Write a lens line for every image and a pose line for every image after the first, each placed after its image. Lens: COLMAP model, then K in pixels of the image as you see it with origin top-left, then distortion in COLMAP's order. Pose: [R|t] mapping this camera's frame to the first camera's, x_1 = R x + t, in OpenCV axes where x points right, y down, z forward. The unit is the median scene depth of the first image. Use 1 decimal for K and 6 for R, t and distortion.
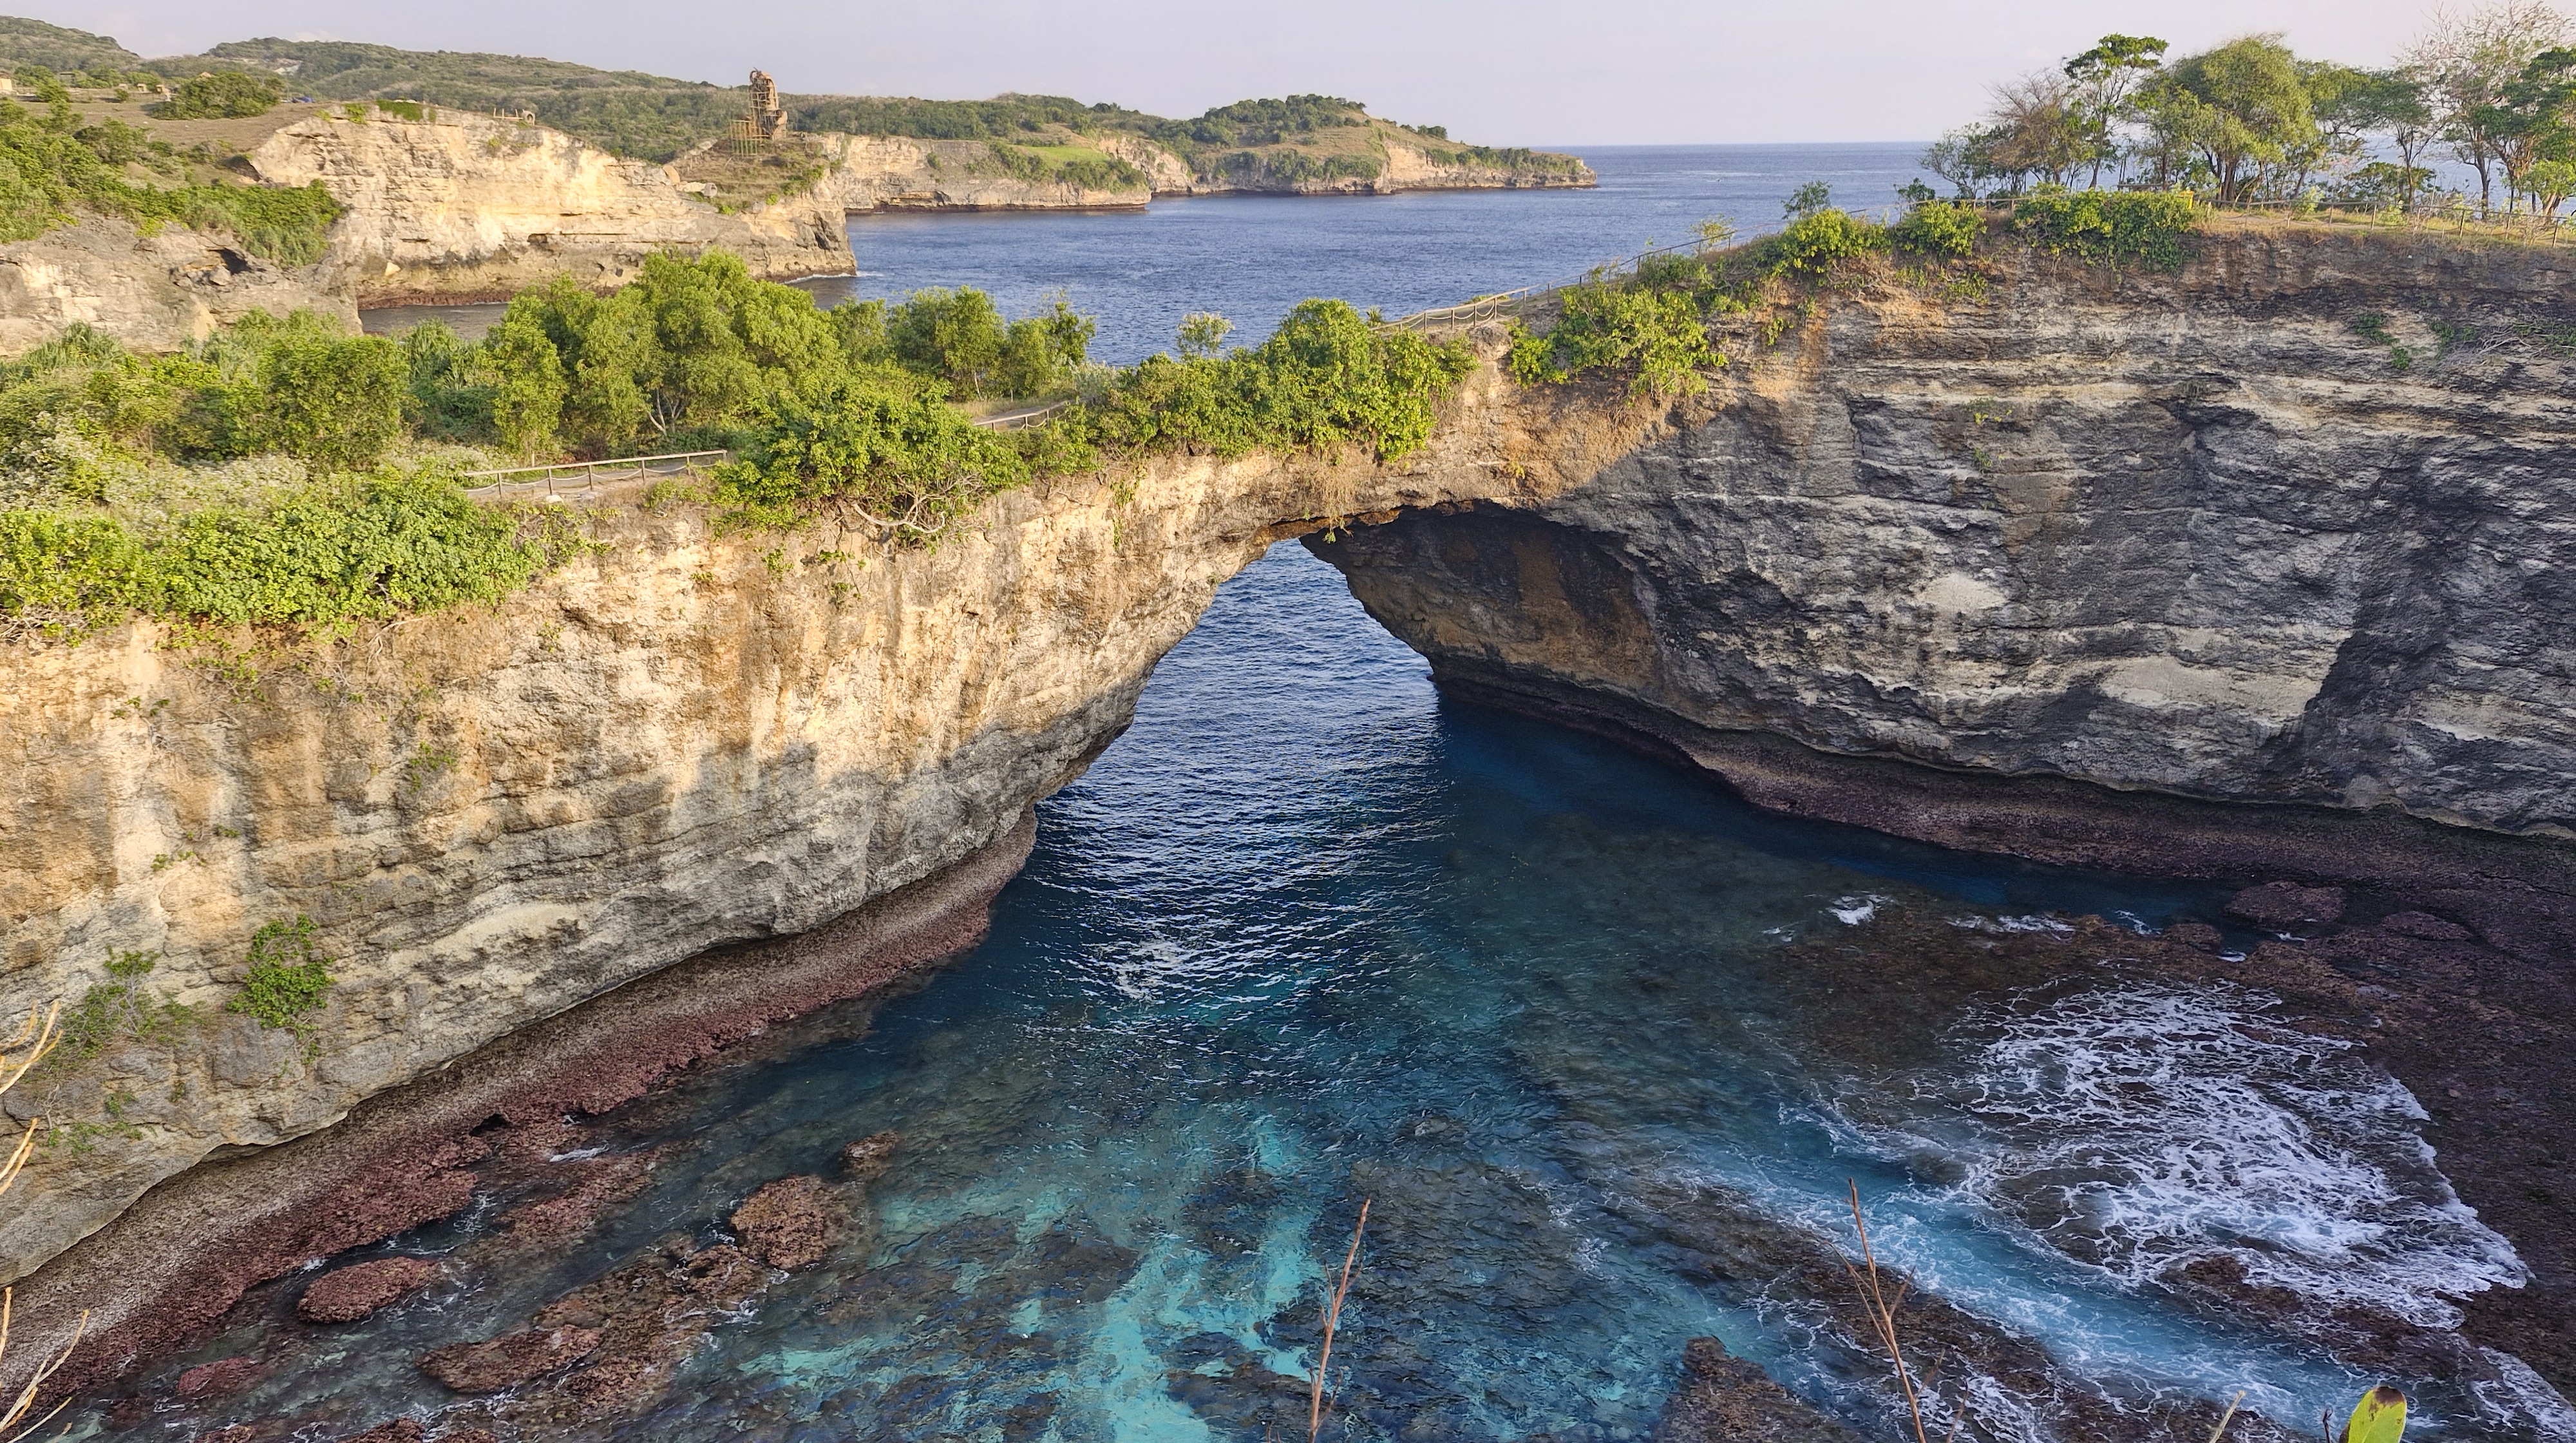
lens RADIAL K [[1888.6, 0, 1285.6], [0, 1888.6, 686.7], [0, 0, 1]] dist [0.095914, -0.120620]
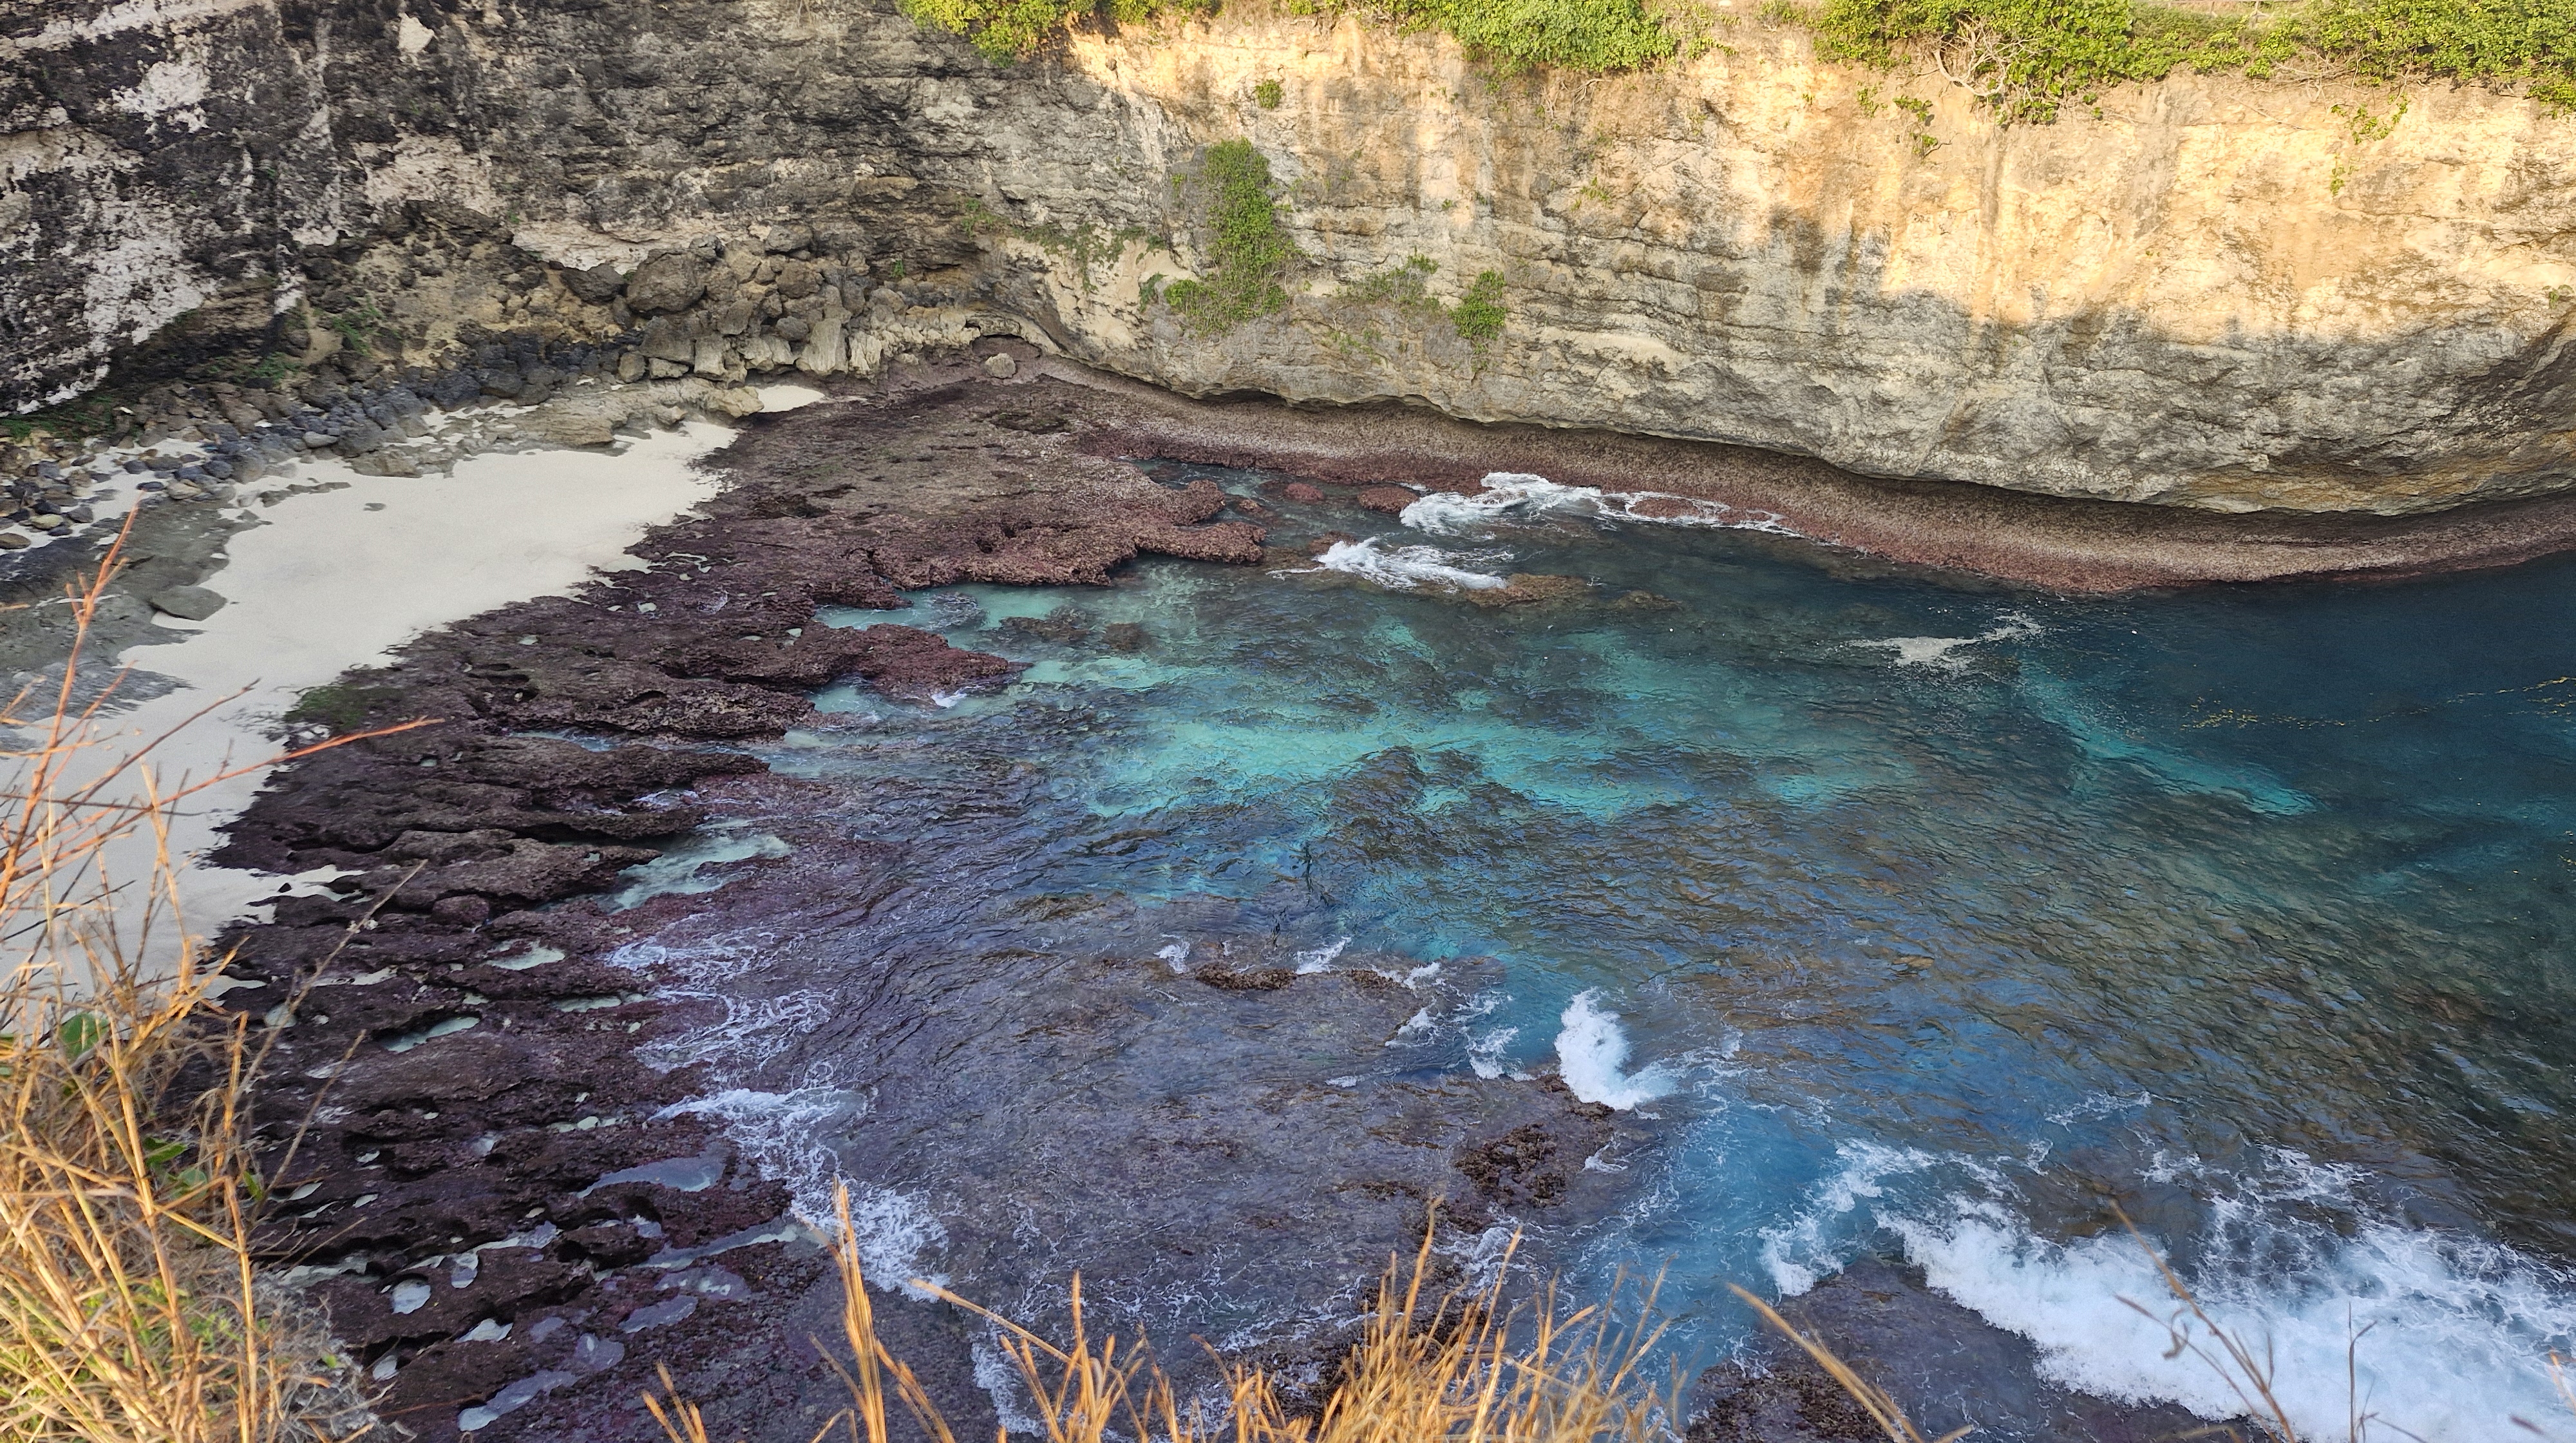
lens RADIAL K [[1888.6, 0, 1283.6], [0, 1888.6, 684.9], [0, 0, 1]] dist [0.095914, -0.120620]
pose [[0.078882, 0.399802, -0.913201, 0.816551], [-0.273273, 0.889637, 0.365880, -0.076085], [0.958697, 0.220692, 0.179431, 0.565114]]
